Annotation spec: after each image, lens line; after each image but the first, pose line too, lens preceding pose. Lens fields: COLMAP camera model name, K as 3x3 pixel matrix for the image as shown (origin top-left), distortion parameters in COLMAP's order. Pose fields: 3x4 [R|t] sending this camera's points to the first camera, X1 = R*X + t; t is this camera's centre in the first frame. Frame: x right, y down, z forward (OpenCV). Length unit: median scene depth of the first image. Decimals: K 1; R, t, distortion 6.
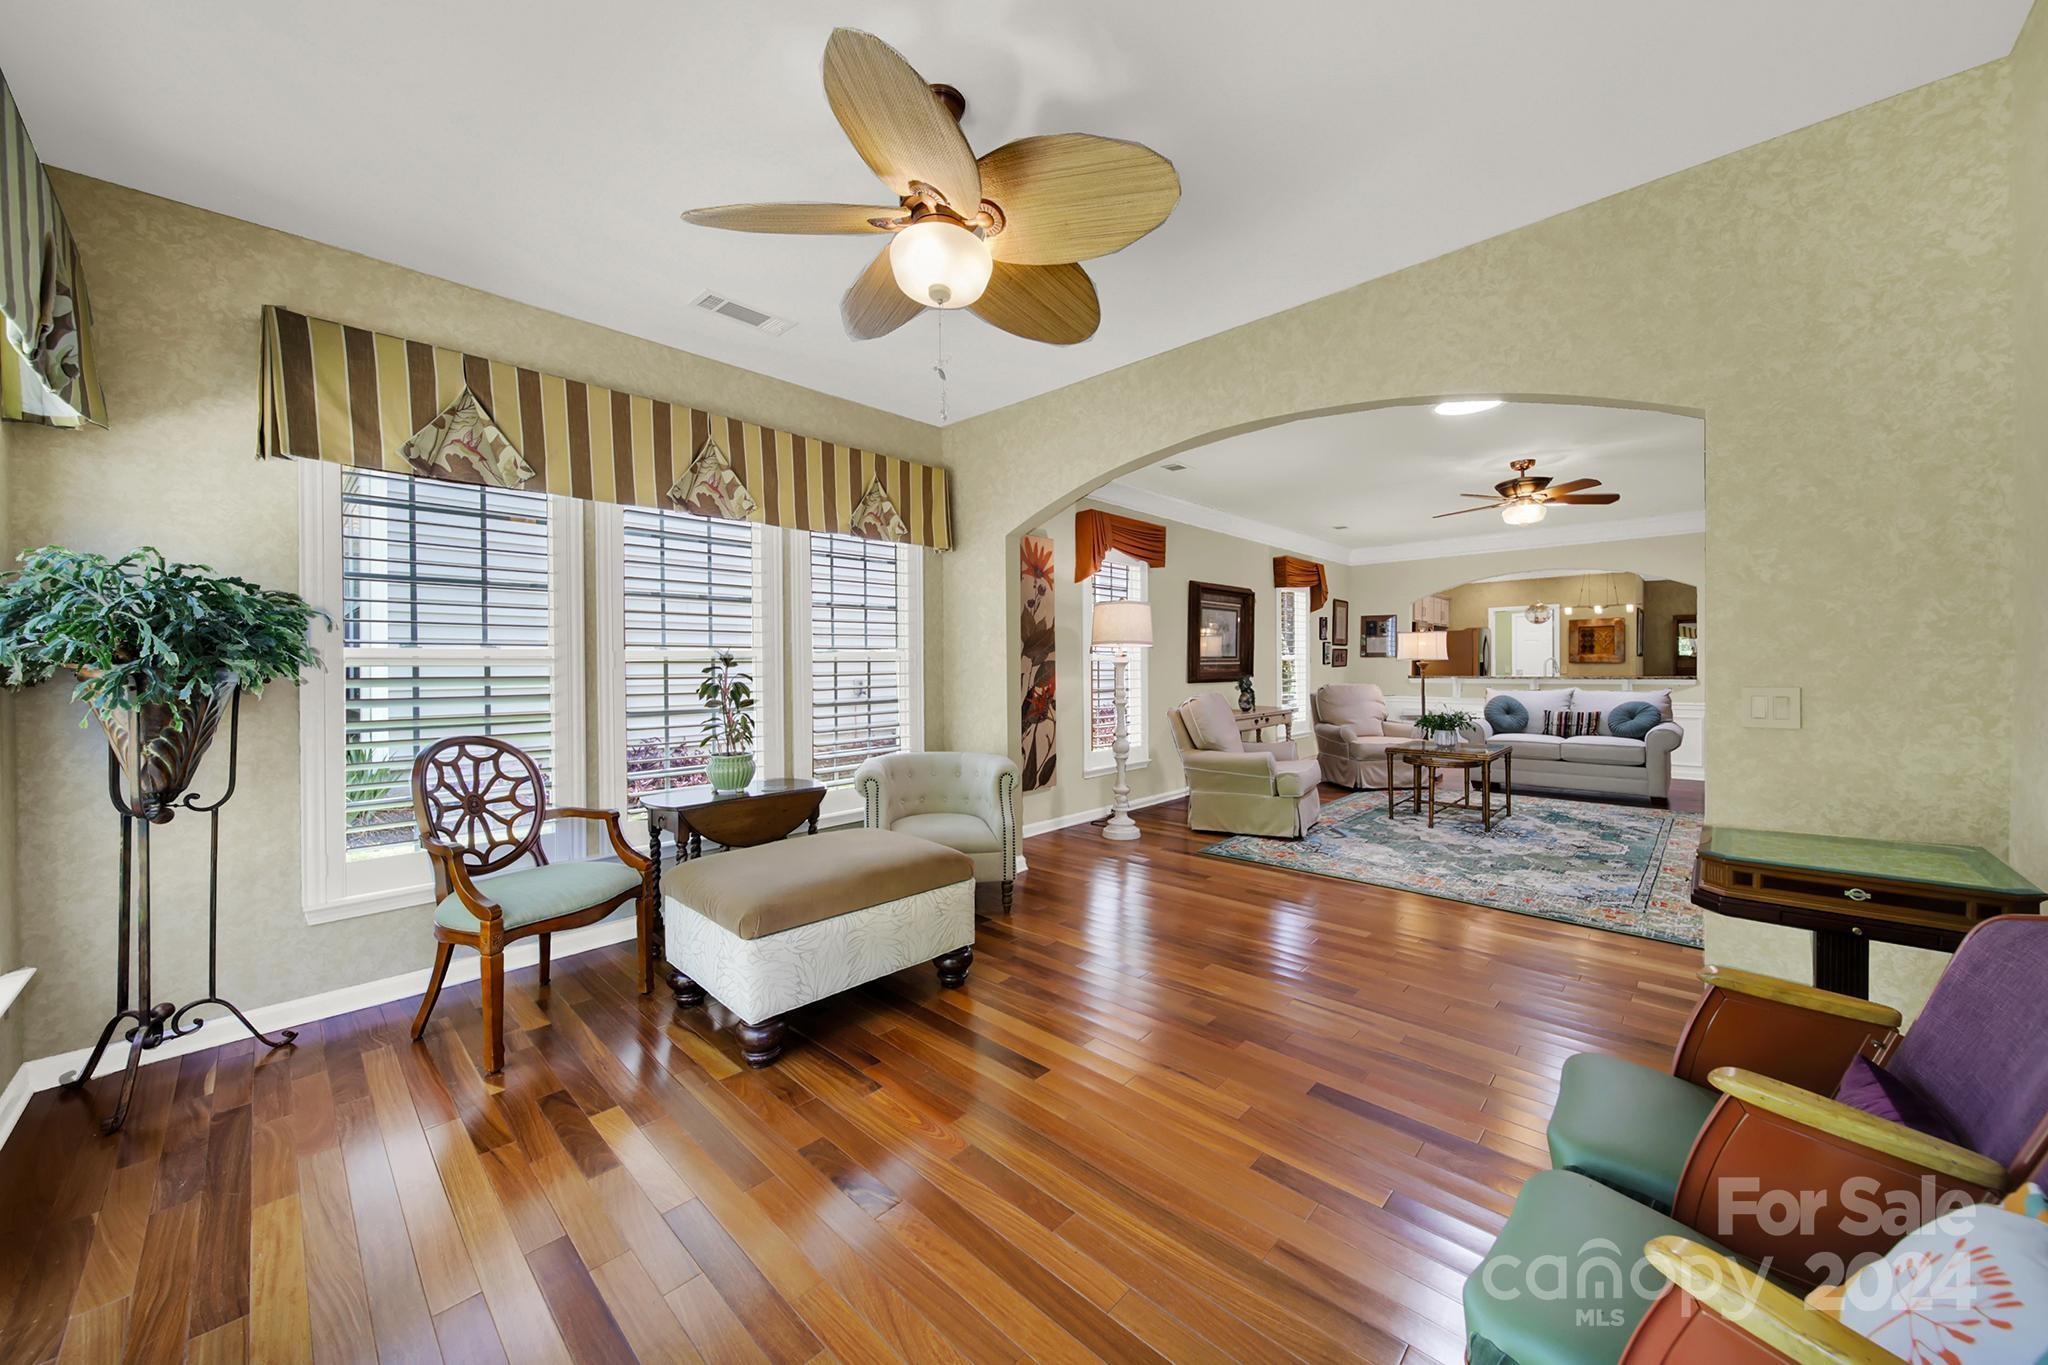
lens RADIAL K [[734.4, 0, 1027.2], [0, 734.4, 669.0], [0, 0, 1]] dist [0.000804, -0.001573]
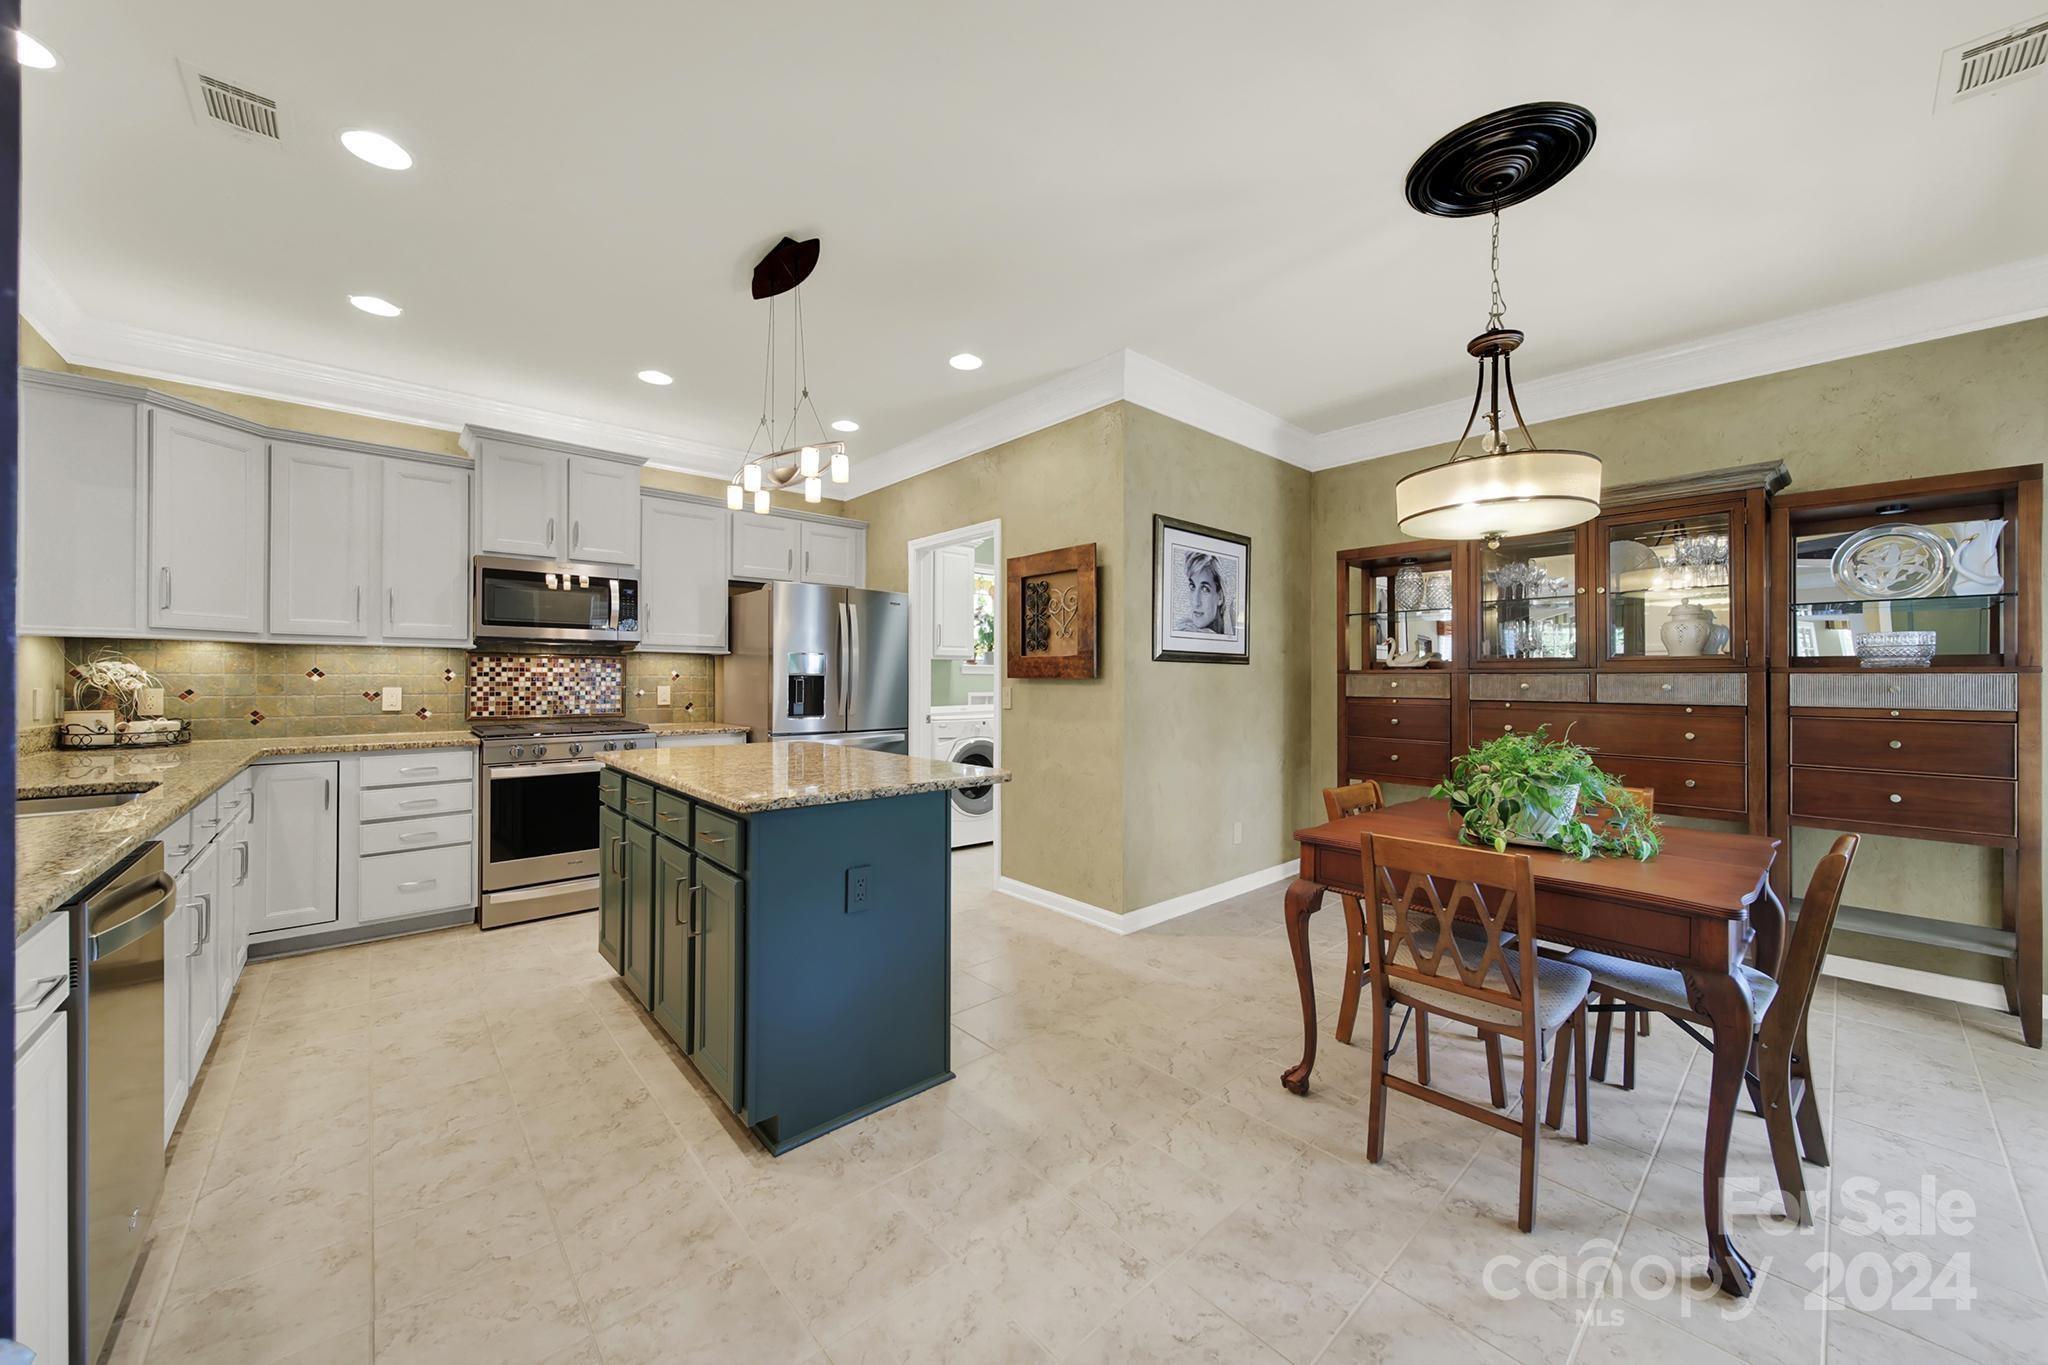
lens RADIAL K [[734.4, 0, 1027.2], [0, 734.4, 669.0], [0, 0, 1]] dist [0.000804, -0.001573]
pose [[0.996003, 0.010833, -0.088663, 1.611353], [-0.012186, 0.999817, -0.014739, -0.016696], [0.088488, 0.015761, 0.995953, 1.328789]]
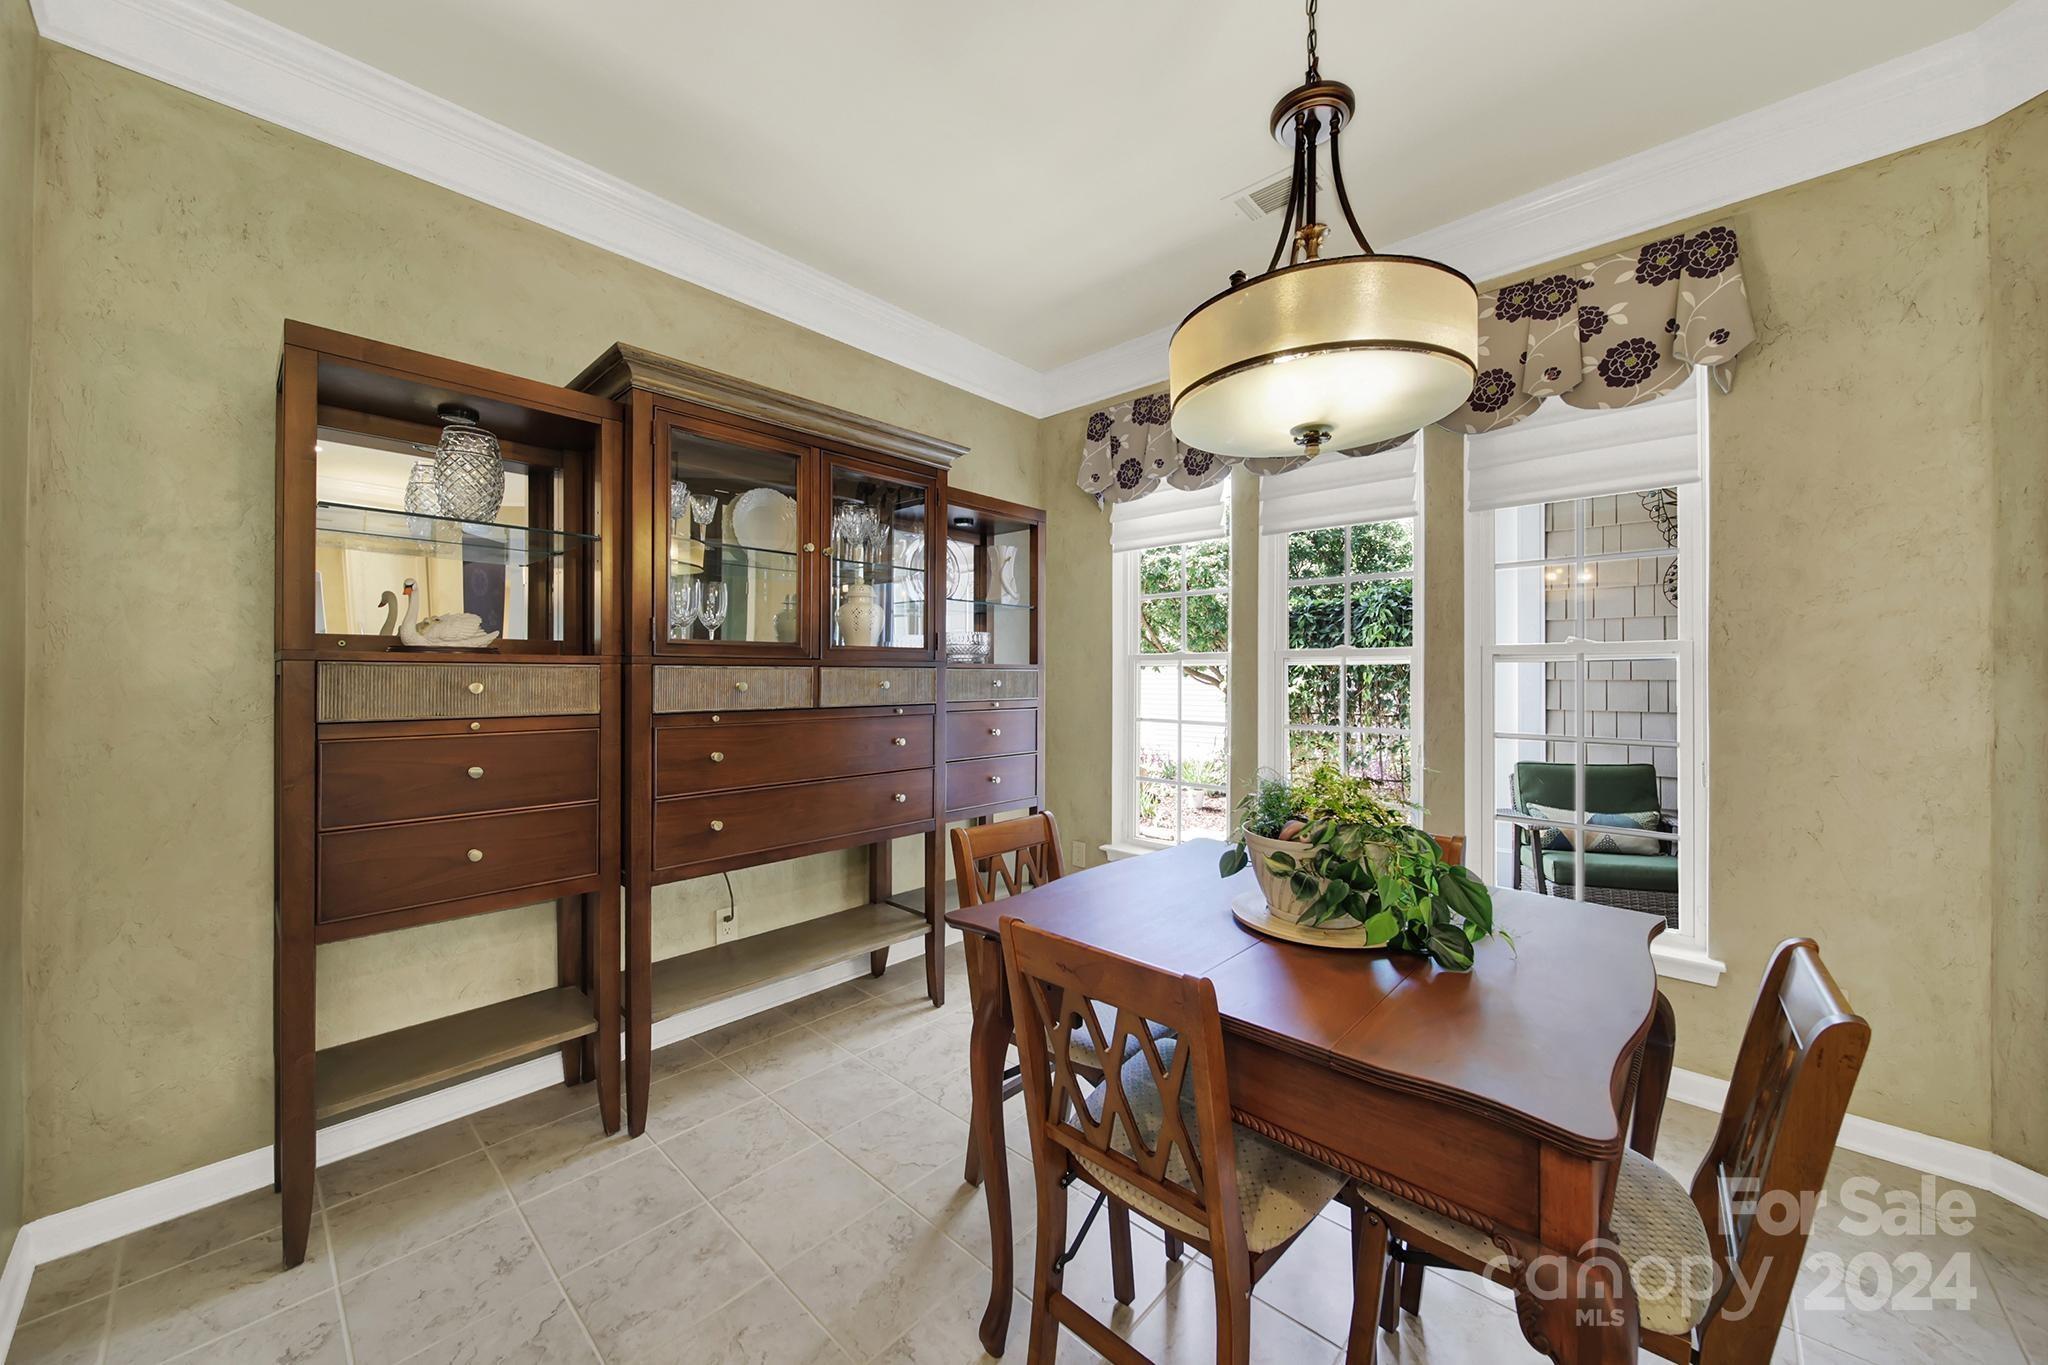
lens RADIAL K [[734.4, 0, 1027.2], [0, 734.4, 669.0], [0, 0, 1]] dist [0.000804, -0.001573]
pose [[-0.012243, 0.014550, 0.999819, 1.593214], [0.004956, 0.999883, -0.014490, -0.019580], [-0.999913, 0.004778, -0.012314, 1.834804]]
